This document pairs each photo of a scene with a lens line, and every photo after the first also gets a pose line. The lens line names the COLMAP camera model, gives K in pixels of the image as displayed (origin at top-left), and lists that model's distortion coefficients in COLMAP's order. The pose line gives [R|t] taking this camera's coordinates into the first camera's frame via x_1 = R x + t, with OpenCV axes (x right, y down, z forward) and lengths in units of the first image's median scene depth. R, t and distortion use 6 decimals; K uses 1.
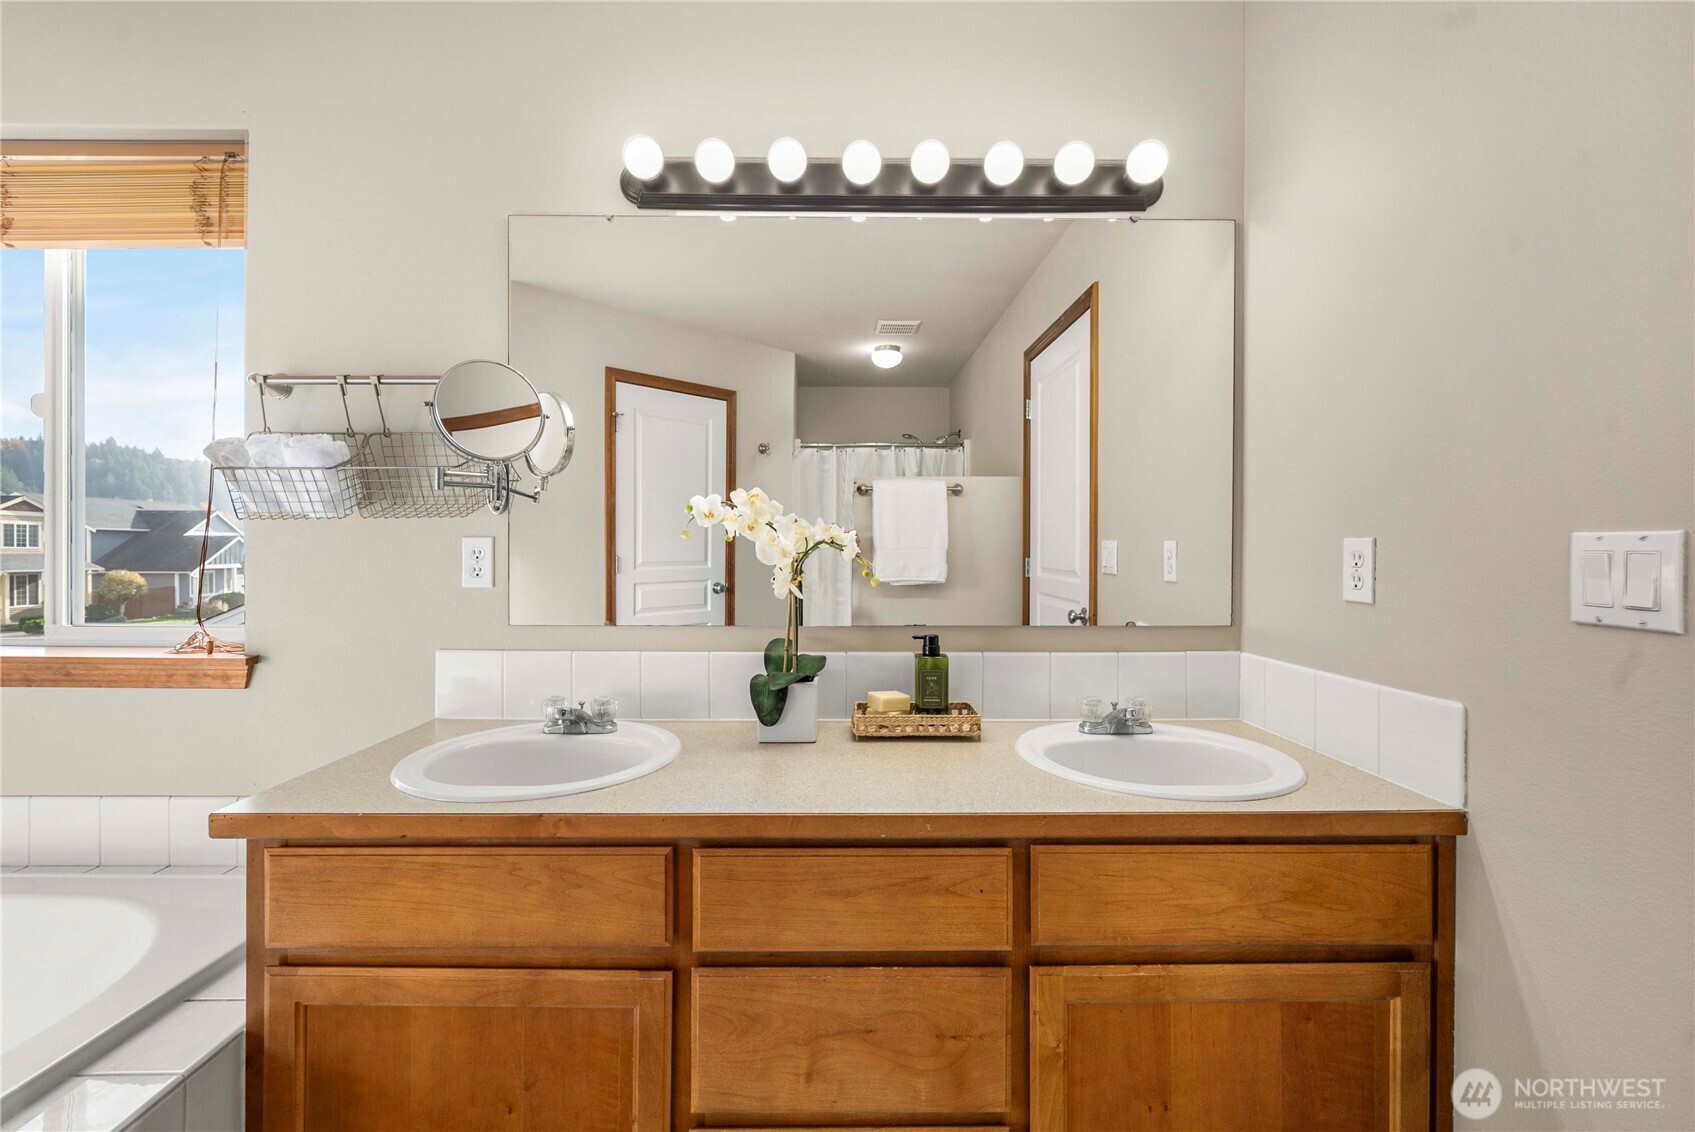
lens RADIAL K [[684.9, 0, 826.5], [0, 684.9, 541.8], [0, 0, 1]] dist [-0.001615, 0.000067]
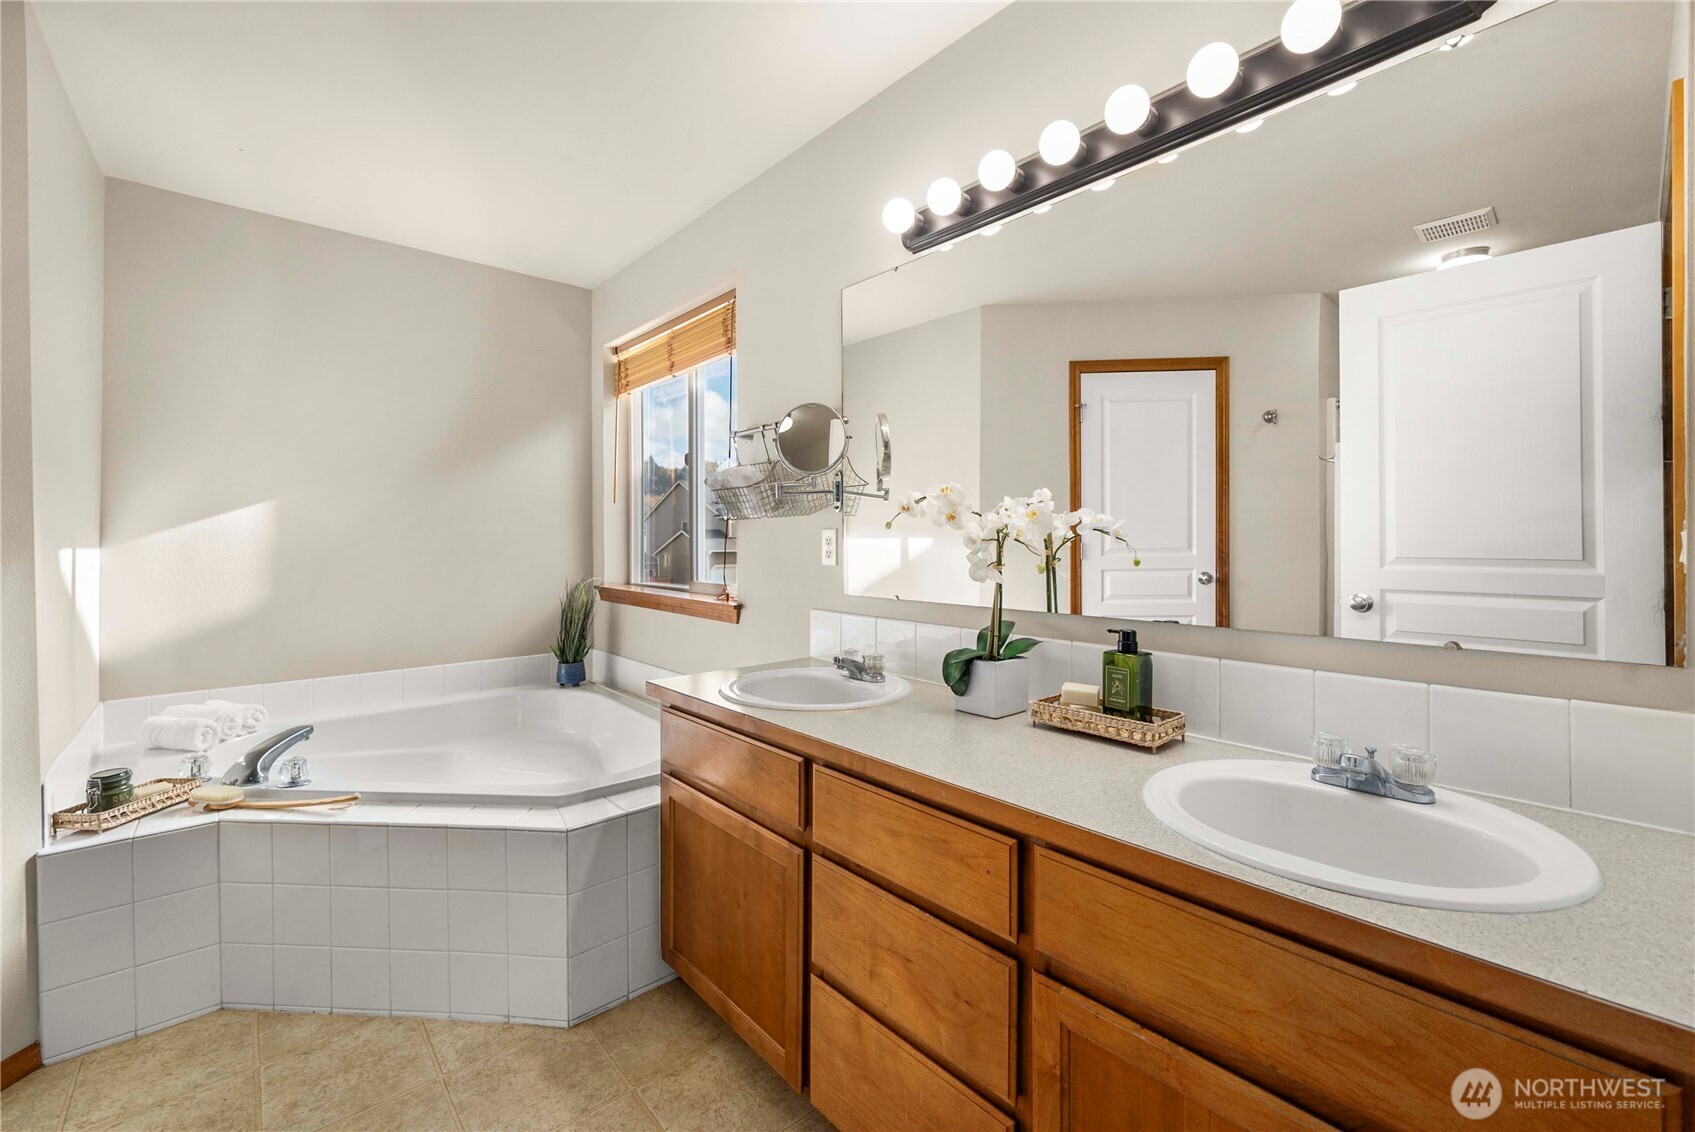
lens RADIAL K [[695.1, 0, 851.8], [0, 695.1, 525.0], [0, 0, 1]] dist [-0.001668, 0.000070]
pose [[0.664491, -0.016821, -0.747107, 0.625079], [0.013758, 0.999853, -0.010275, 0.000649], [0.747169, -0.003451, 0.664625, 0.115884]]
